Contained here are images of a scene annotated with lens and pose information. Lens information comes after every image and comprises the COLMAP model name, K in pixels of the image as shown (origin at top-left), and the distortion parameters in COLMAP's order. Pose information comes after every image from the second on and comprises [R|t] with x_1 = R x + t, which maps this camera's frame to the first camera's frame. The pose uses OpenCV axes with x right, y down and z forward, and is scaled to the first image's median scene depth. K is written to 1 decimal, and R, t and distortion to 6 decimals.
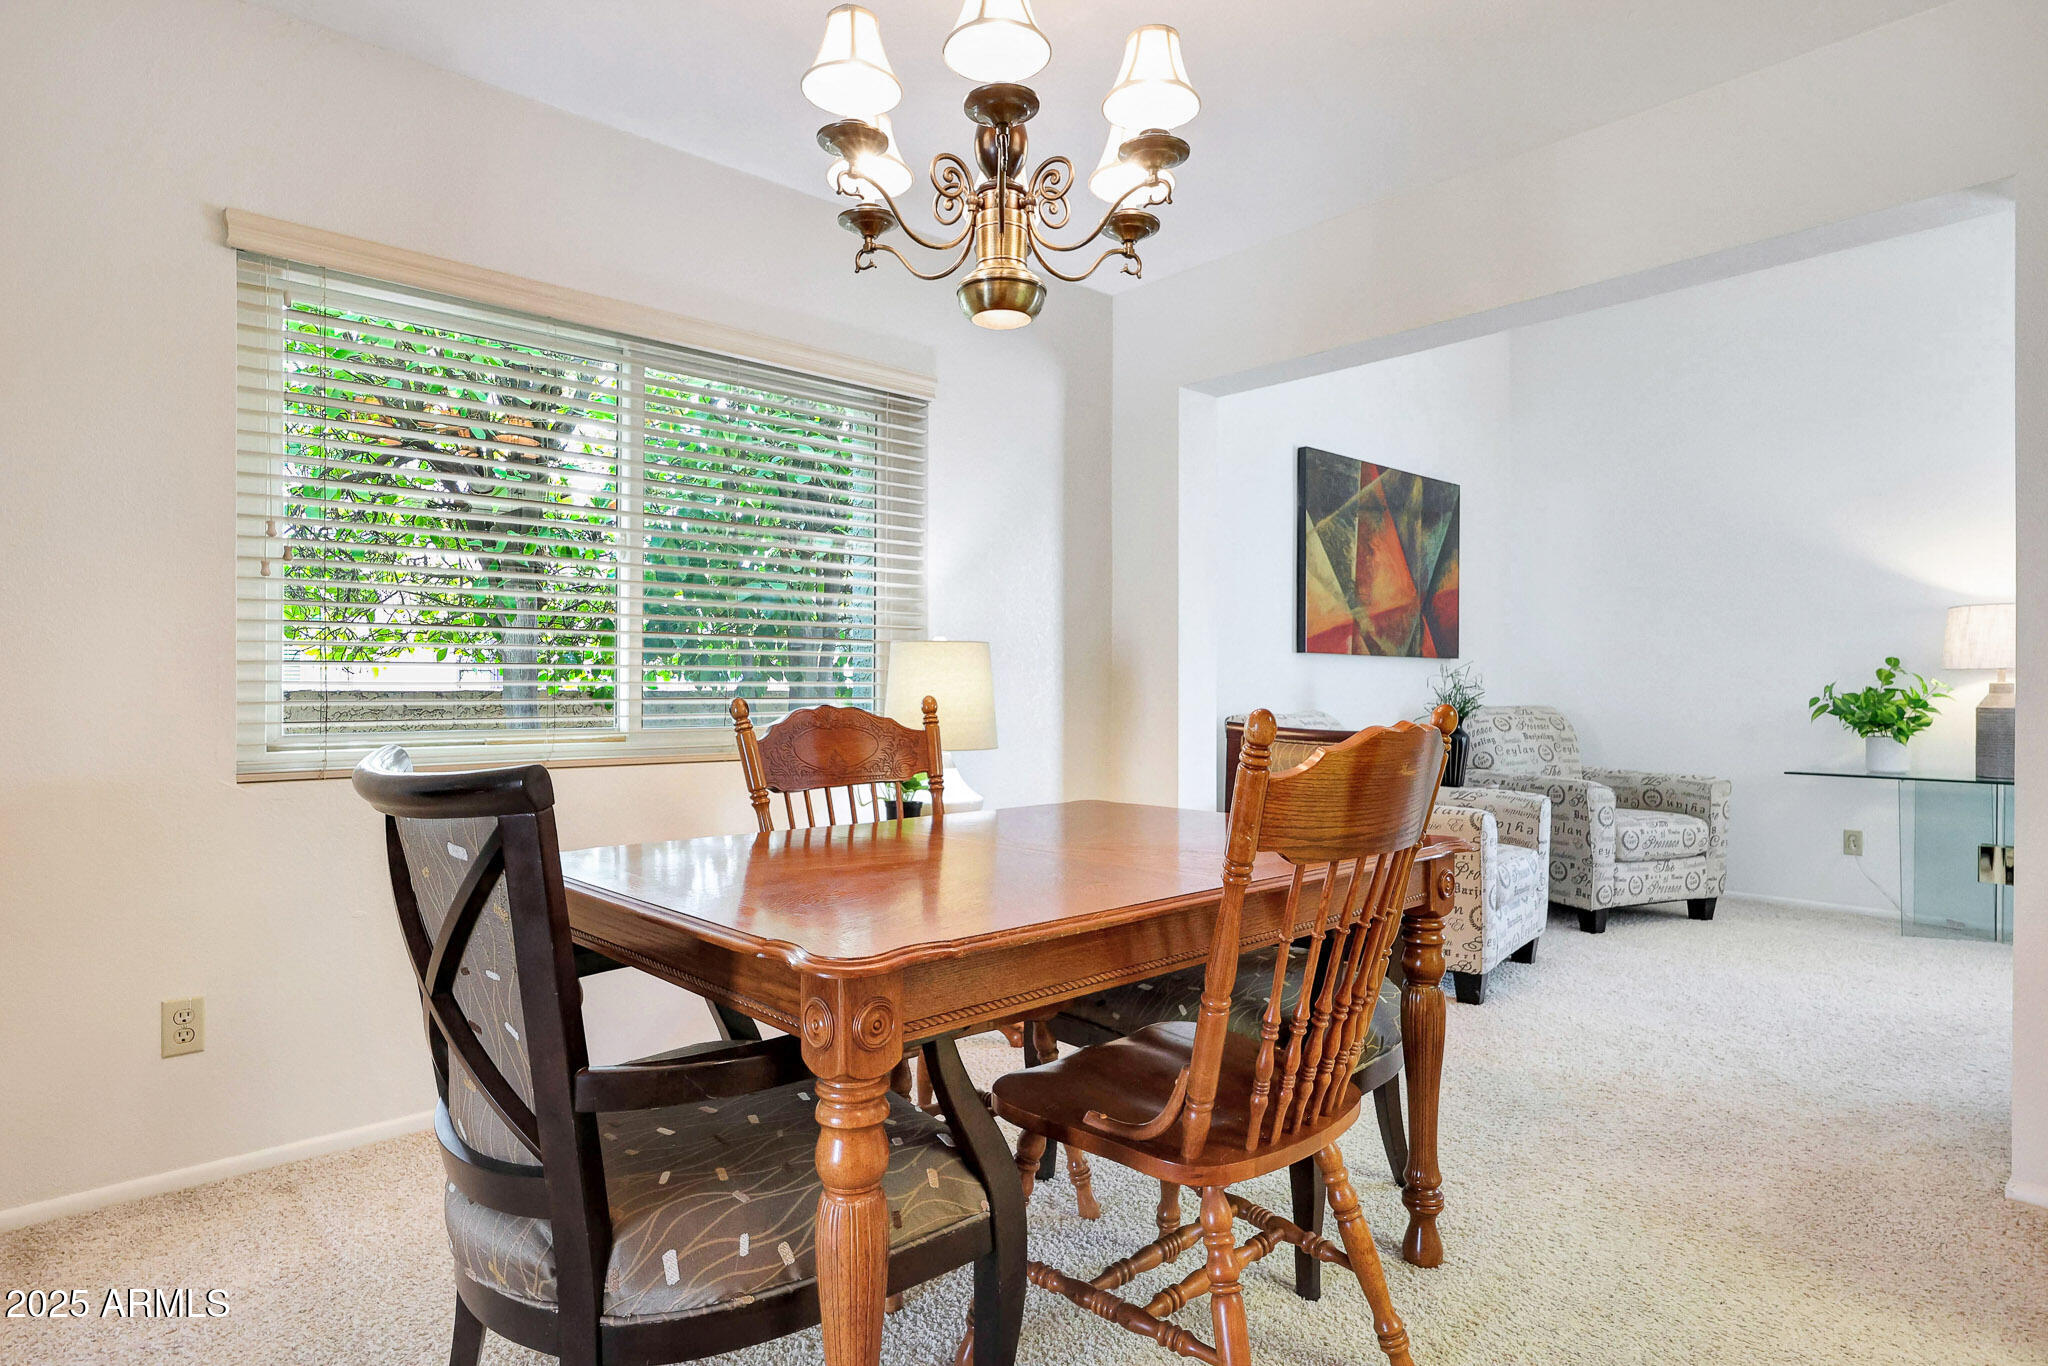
lens RADIAL K [[1154.8, 0, 1022.2], [0, 1154.8, 689.7], [0, 0, 1]] dist [-0.007845, -0.001250]
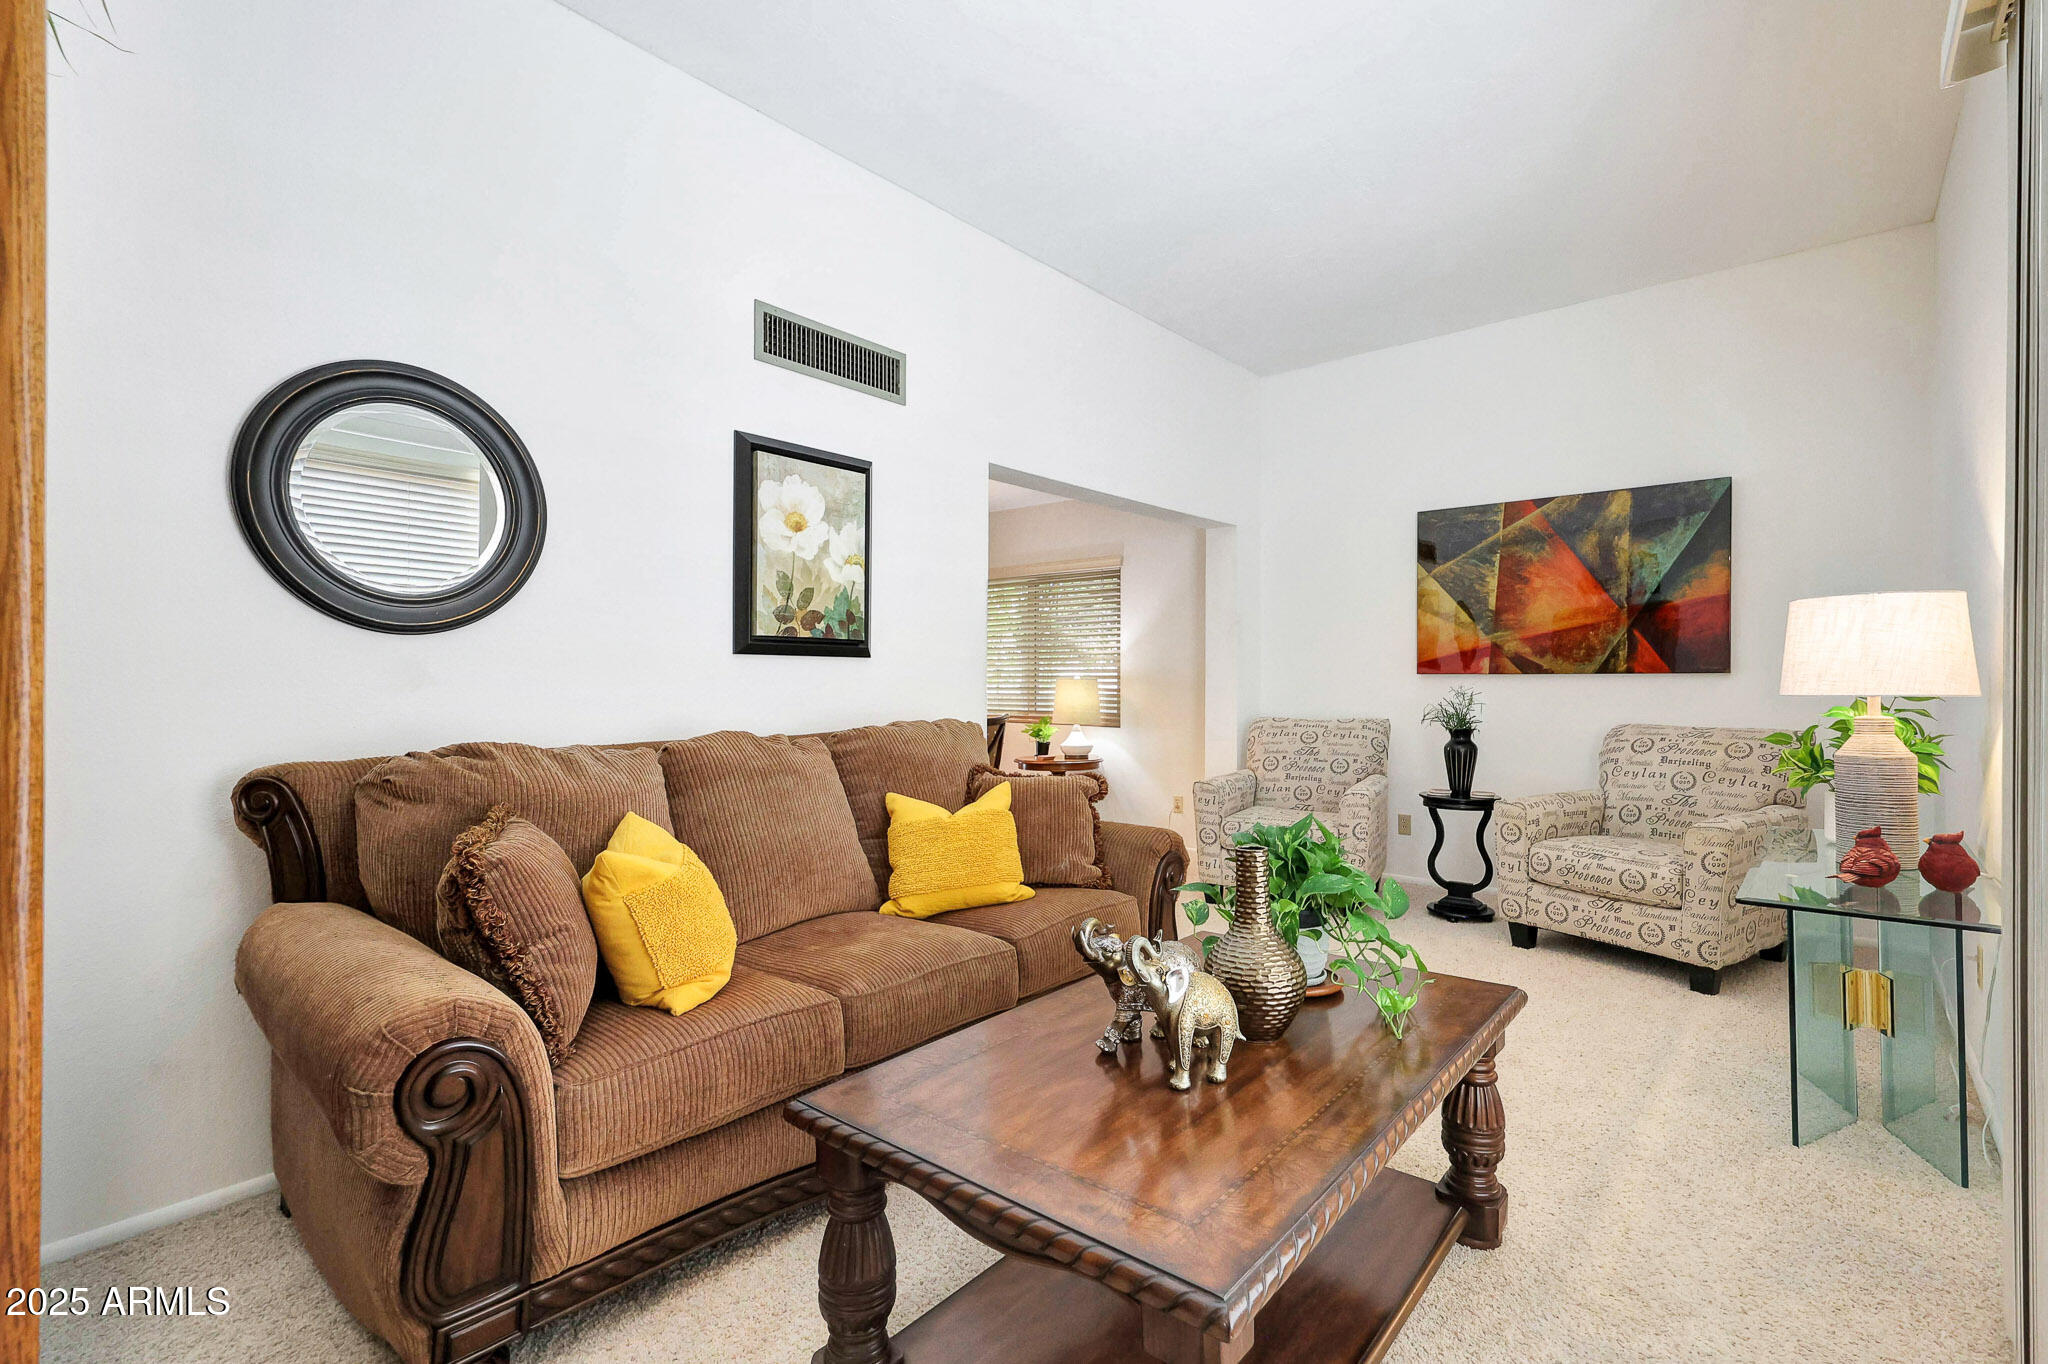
lens RADIAL K [[977.2, 0, 1023.7], [0, 977.2, 675.0], [0, 0, 1]] dist [-0.018161, -0.000134]
pose [[0.114463, -0.004150, -0.993419, 1.187532], [0.002349, 0.999990, -0.003907, -0.026085], [0.993425, -0.001886, 0.114471, 0.416686]]
